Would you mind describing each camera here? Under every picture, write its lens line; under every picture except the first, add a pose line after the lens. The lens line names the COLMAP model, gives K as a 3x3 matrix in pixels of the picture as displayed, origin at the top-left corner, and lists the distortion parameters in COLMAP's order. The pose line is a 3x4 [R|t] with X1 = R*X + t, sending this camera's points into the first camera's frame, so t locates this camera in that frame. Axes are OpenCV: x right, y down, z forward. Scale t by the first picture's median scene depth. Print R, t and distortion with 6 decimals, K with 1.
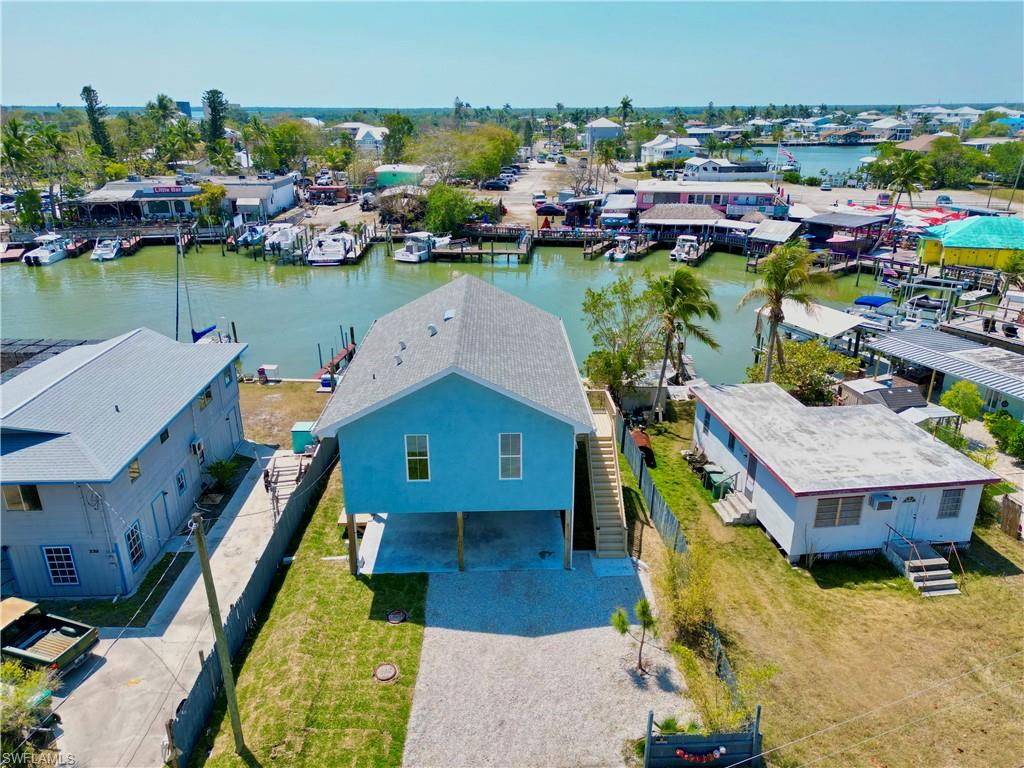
lens RADIAL K [[718.4, 0, 512.0], [0, 718.4, 384.0], [0, 0, 1]] dist [-0.002962, -0.004688]
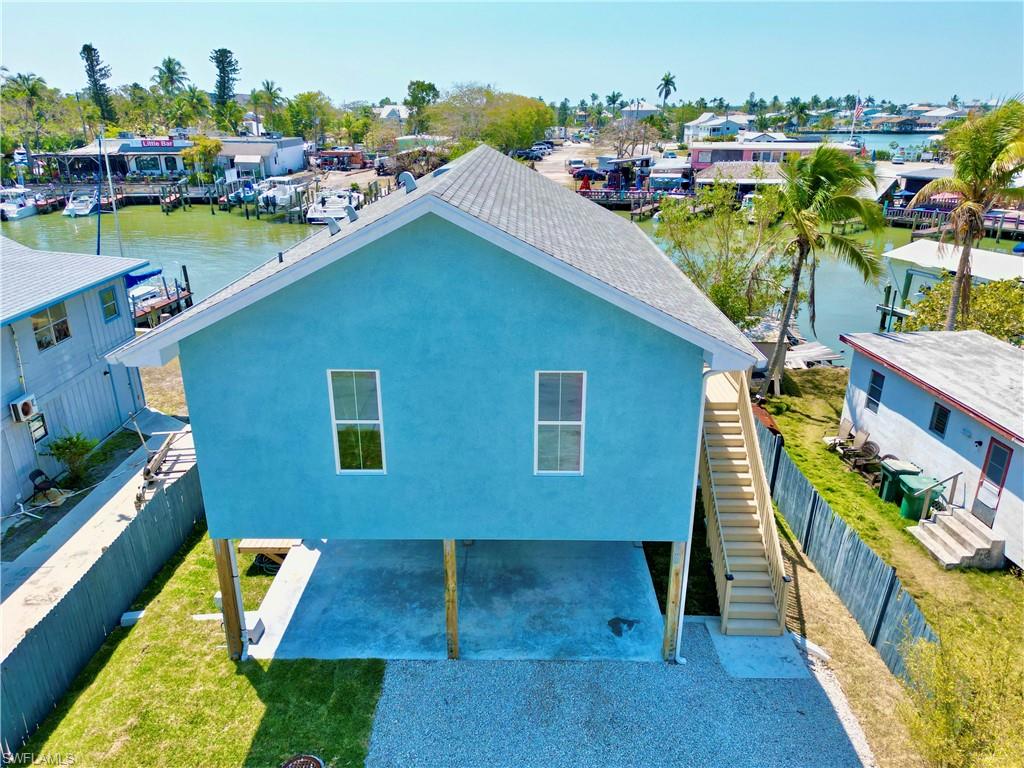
lens RADIAL K [[718.4, 0, 512.0], [0, 718.4, 384.0], [0, 0, 1]] dist [-0.002962, -0.004688]
pose [[0.999128, 0.018419, -0.037470, -0.009901], [-0.018477, 0.999829, -0.001226, 0.046962], [0.037441, 0.001917, 0.999297, 0.331272]]
